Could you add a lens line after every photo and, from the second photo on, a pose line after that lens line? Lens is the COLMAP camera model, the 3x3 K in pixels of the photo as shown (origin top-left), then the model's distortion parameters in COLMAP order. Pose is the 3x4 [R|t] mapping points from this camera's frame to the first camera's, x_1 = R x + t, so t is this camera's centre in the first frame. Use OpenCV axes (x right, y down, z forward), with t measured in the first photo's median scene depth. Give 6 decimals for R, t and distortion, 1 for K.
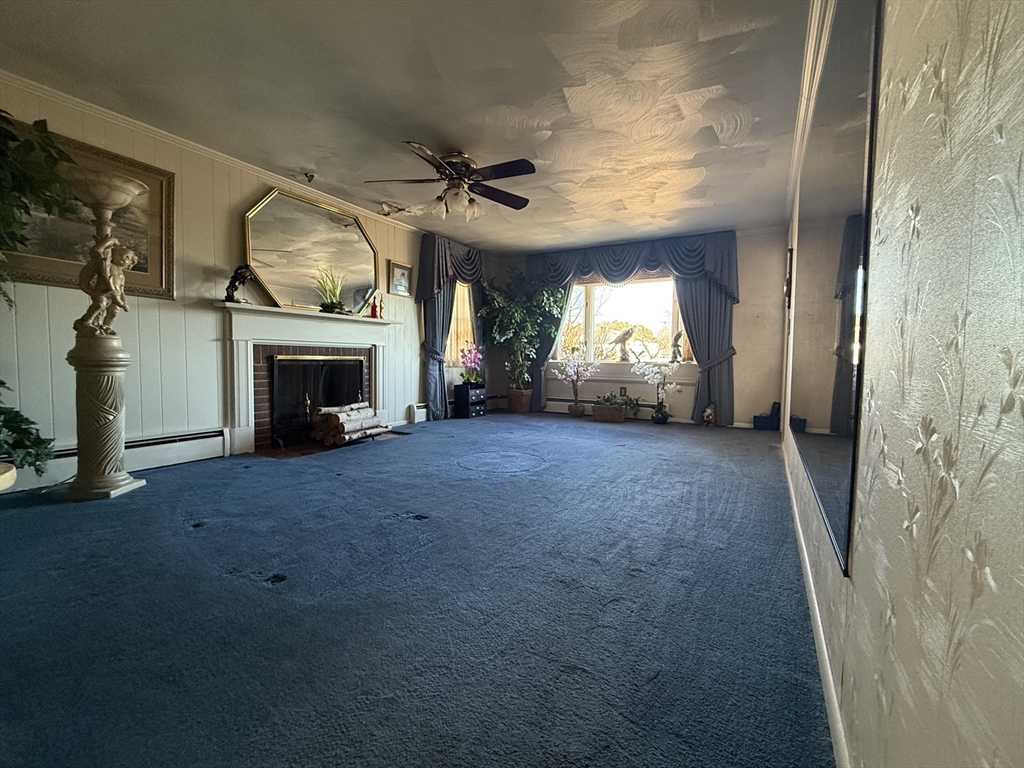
lens RADIAL K [[443.4, 0, 511.8], [0, 443.4, 382.8], [0, 0, 1]] dist [0.000832, 0.000039]
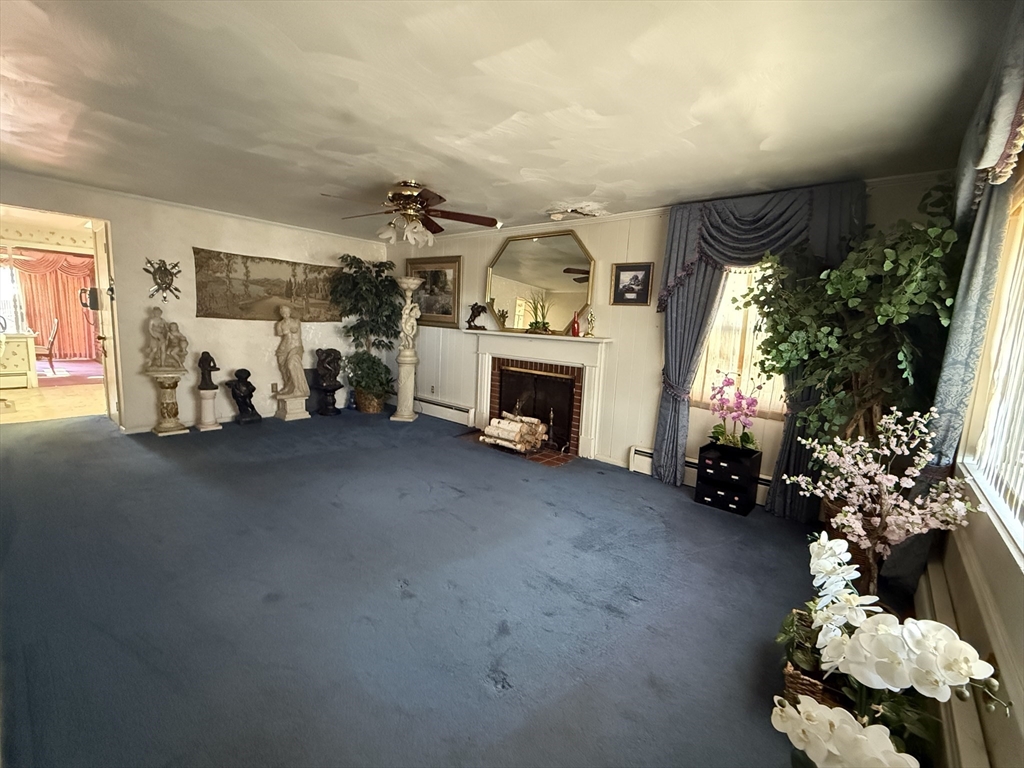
lens RADIAL K [[443.4, 0, 511.8], [0, 443.4, 385.2], [0, 0, 1]] dist [0.000832, 0.000039]
pose [[-0.186715, 0.122991, -0.974685, 0.678989], [-0.101598, 0.984395, 0.143679, -0.176667], [0.977147, 0.125853, -0.171306, 1.124059]]
